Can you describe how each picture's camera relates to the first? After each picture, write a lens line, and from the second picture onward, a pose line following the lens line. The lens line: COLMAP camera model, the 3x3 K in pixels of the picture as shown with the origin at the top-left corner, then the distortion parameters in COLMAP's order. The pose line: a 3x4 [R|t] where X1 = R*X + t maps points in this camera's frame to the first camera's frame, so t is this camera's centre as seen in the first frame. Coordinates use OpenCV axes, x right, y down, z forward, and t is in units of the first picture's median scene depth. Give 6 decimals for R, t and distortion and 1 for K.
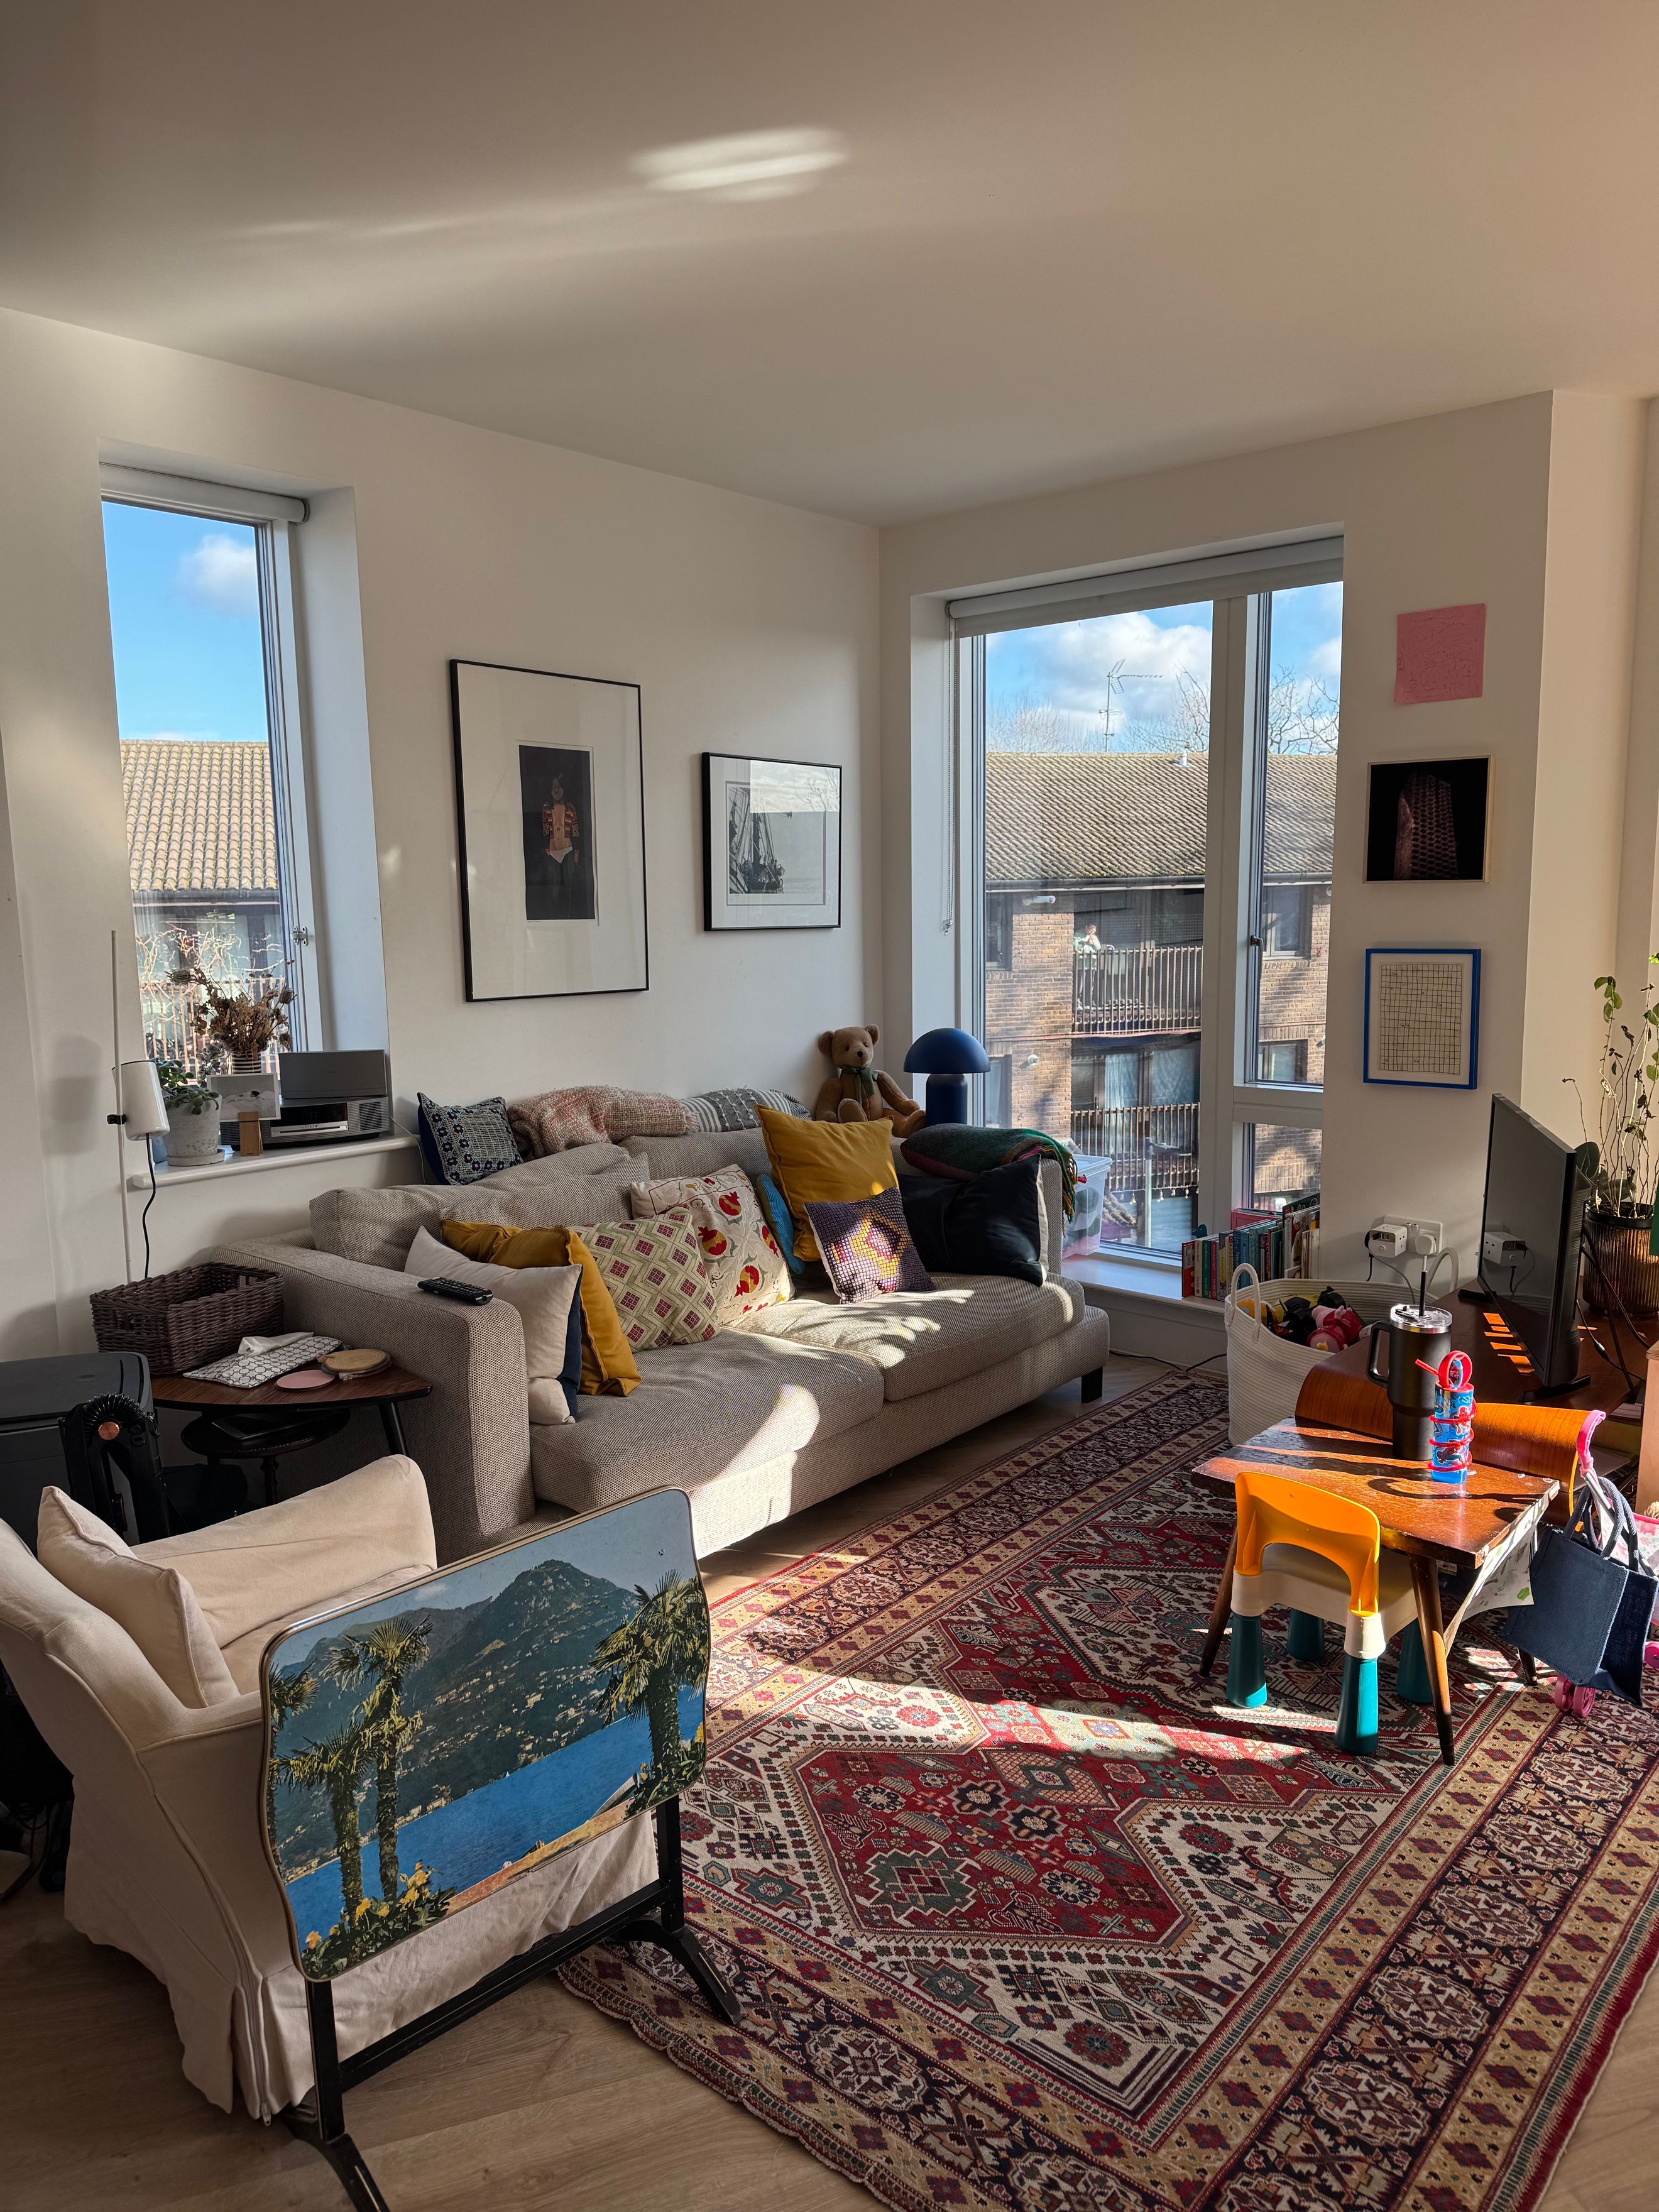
lens RADIAL K [[1553.5, 0, 829.5], [0, 1553.5, 1106.0], [0, 0, 1]] dist [0.081050, -0.106058]
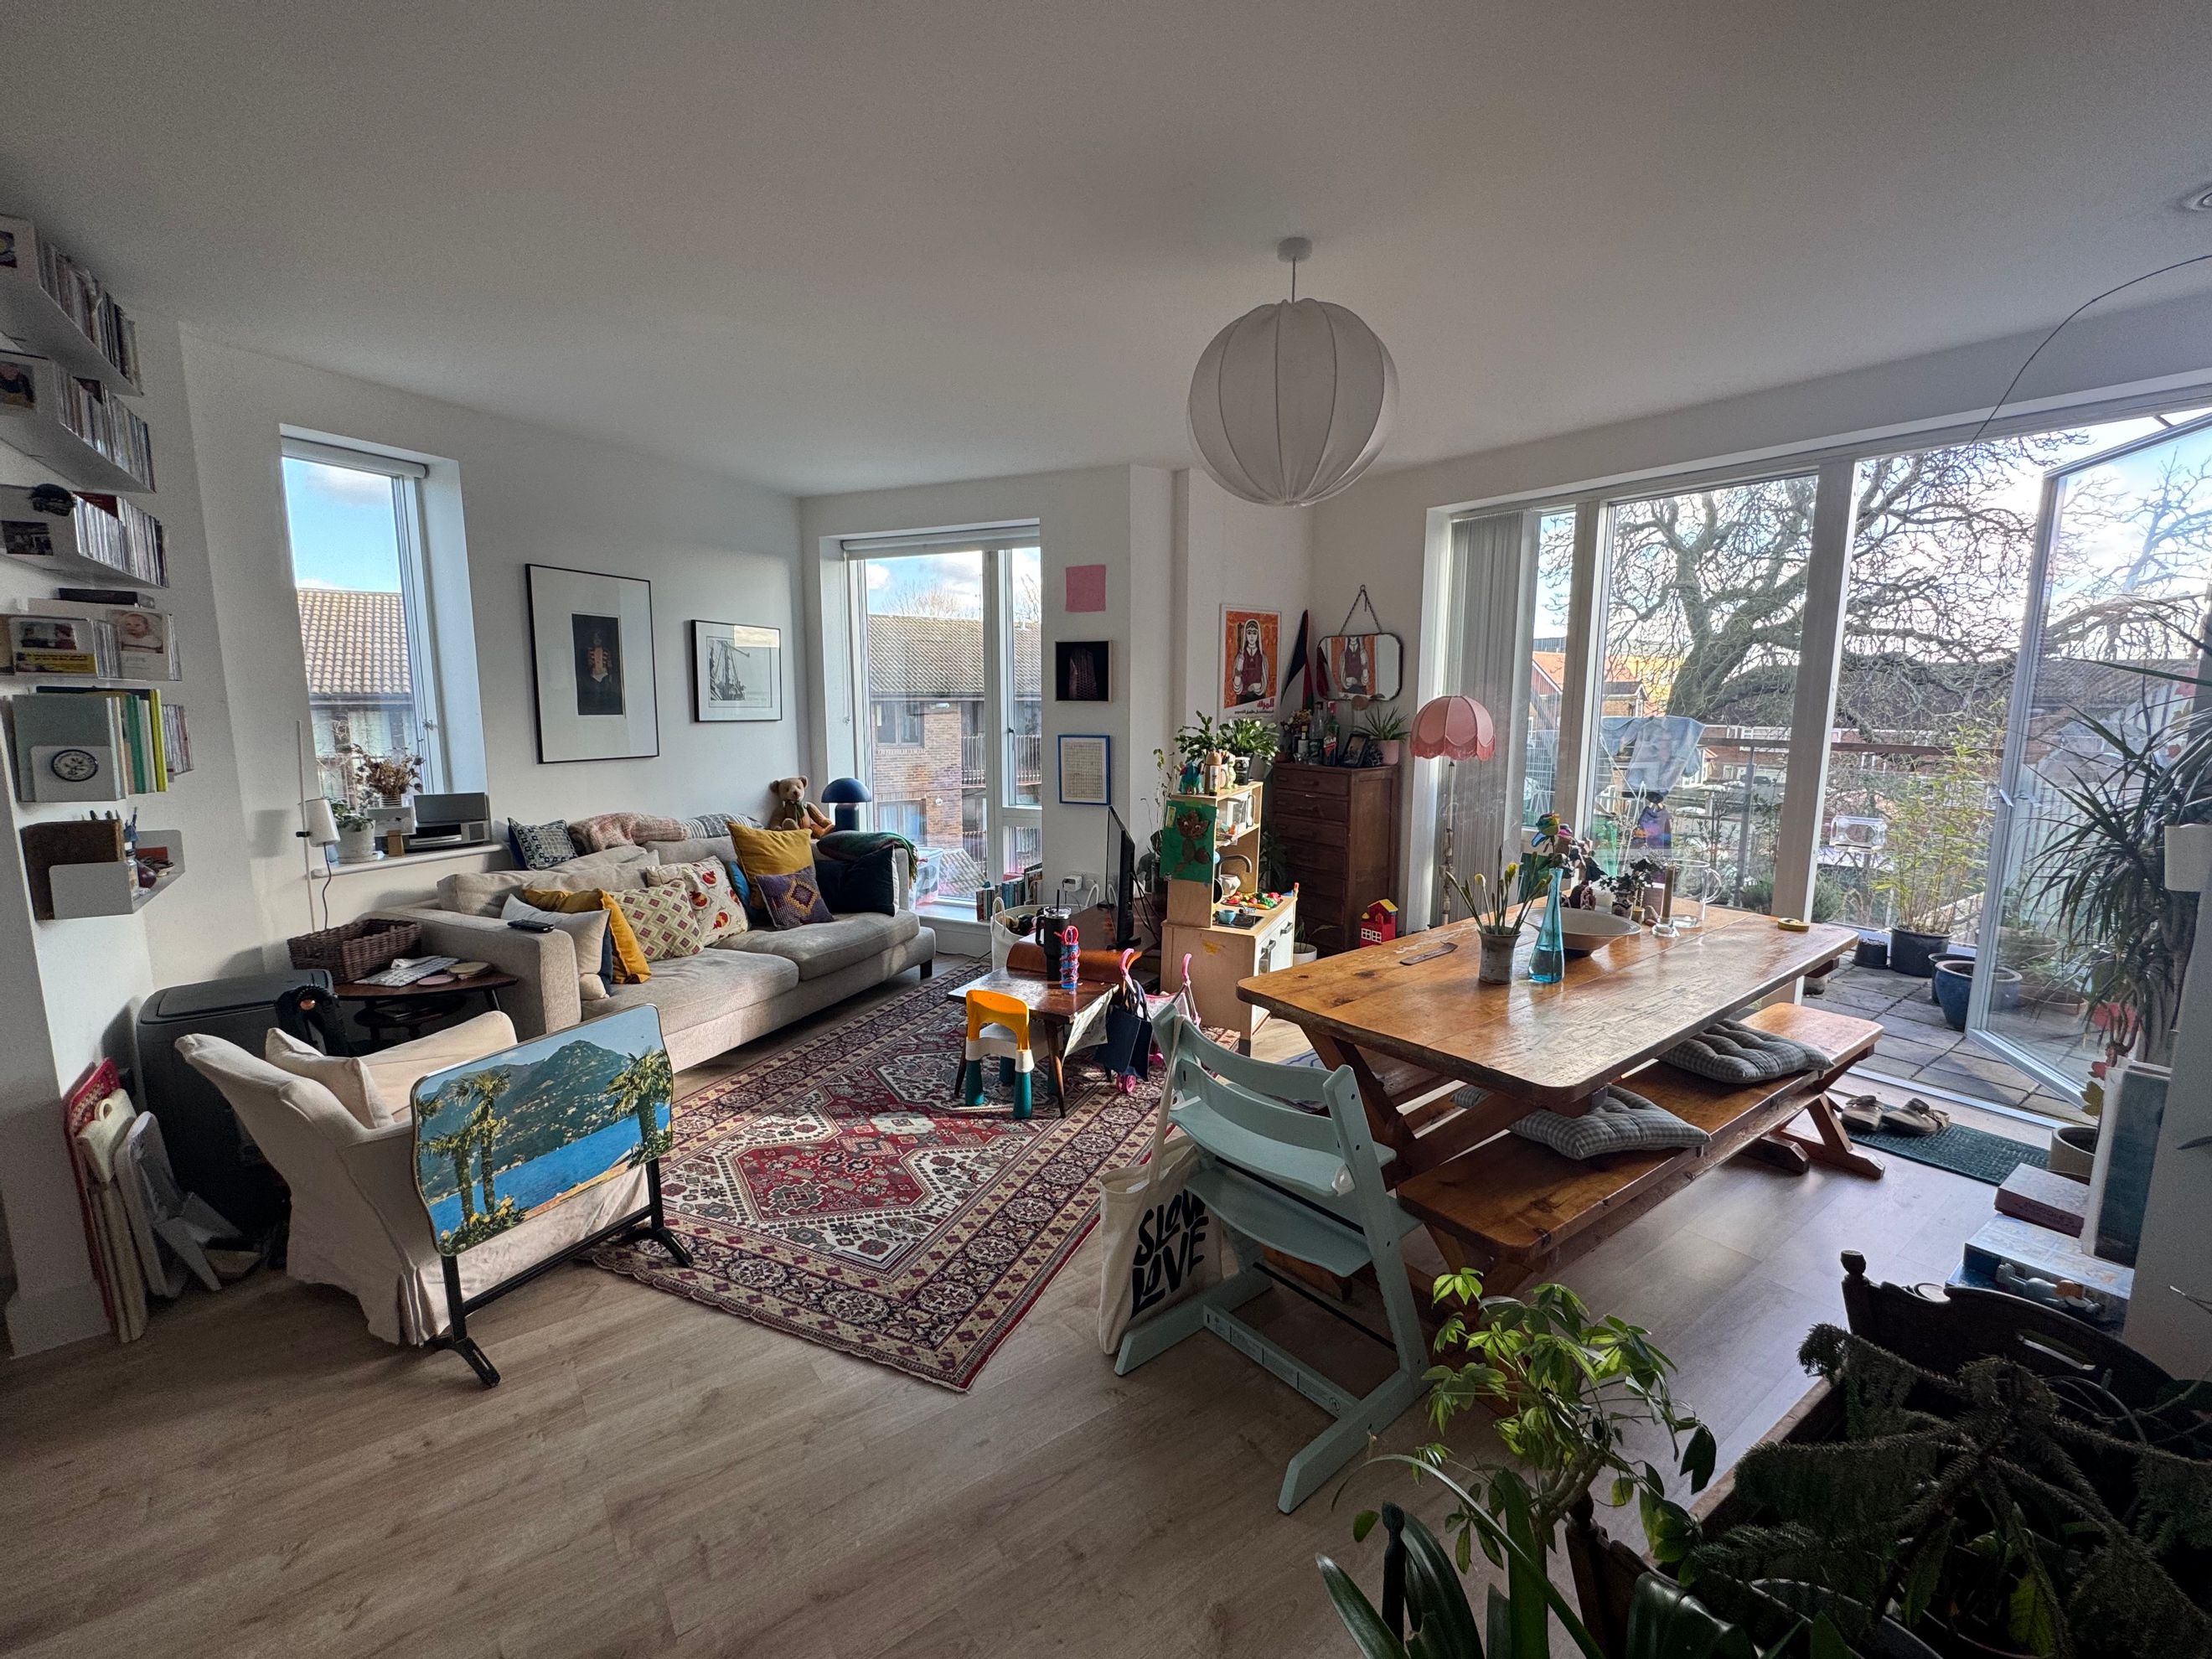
lens RADIAL K [[960.2, 0, 1106.0], [0, 960.2, 829.5], [0, 0, 1]] dist [0.000171, 0.000136]
pose [[0.959491, -0.024669, 0.280656, 0.087895], [0.025786, 0.999667, -0.000288, 0.028660], [-0.280556, 0.007514, 0.959808, -0.243611]]
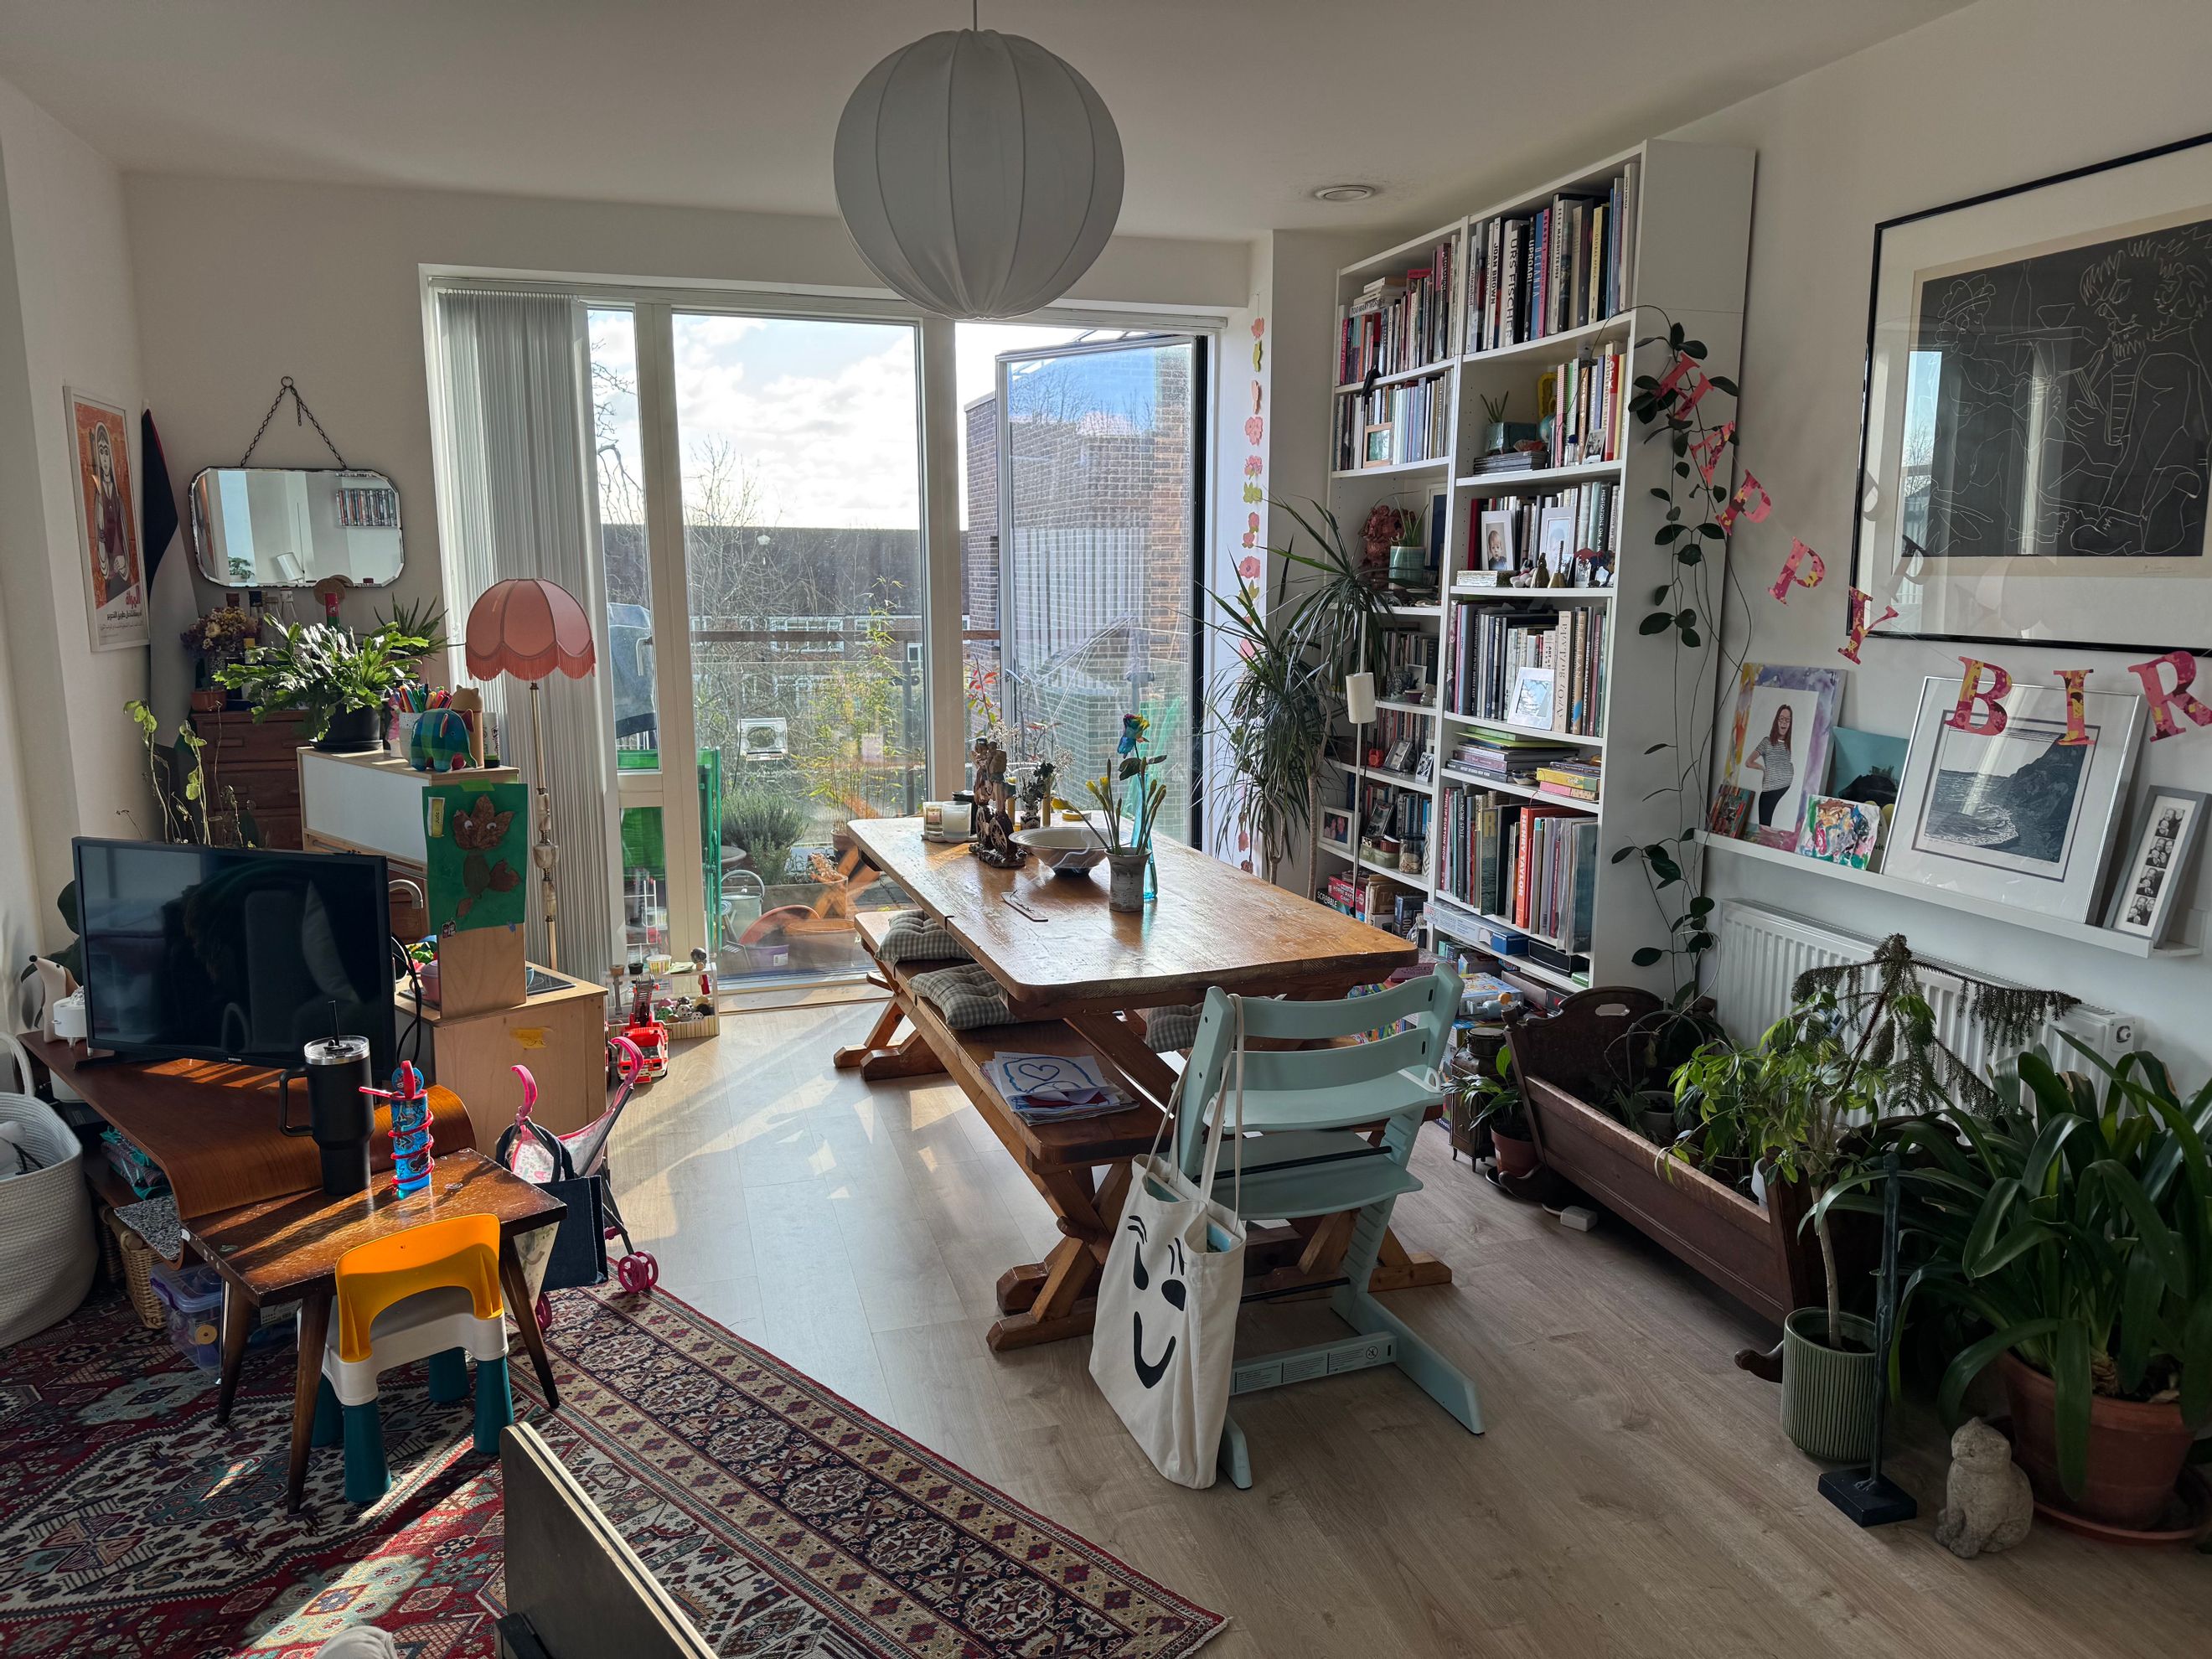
lens RADIAL K [[1553.5, 0, 1106.0], [0, 1553.5, 829.5], [0, 0, 1]] dist [0.081050, -0.106058]
pose [[0.035752, -0.157320, 0.986900, -0.580583], [0.142810, 0.978201, 0.150760, -0.082498], [-0.989104, 0.135549, 0.057440, 0.470682]]
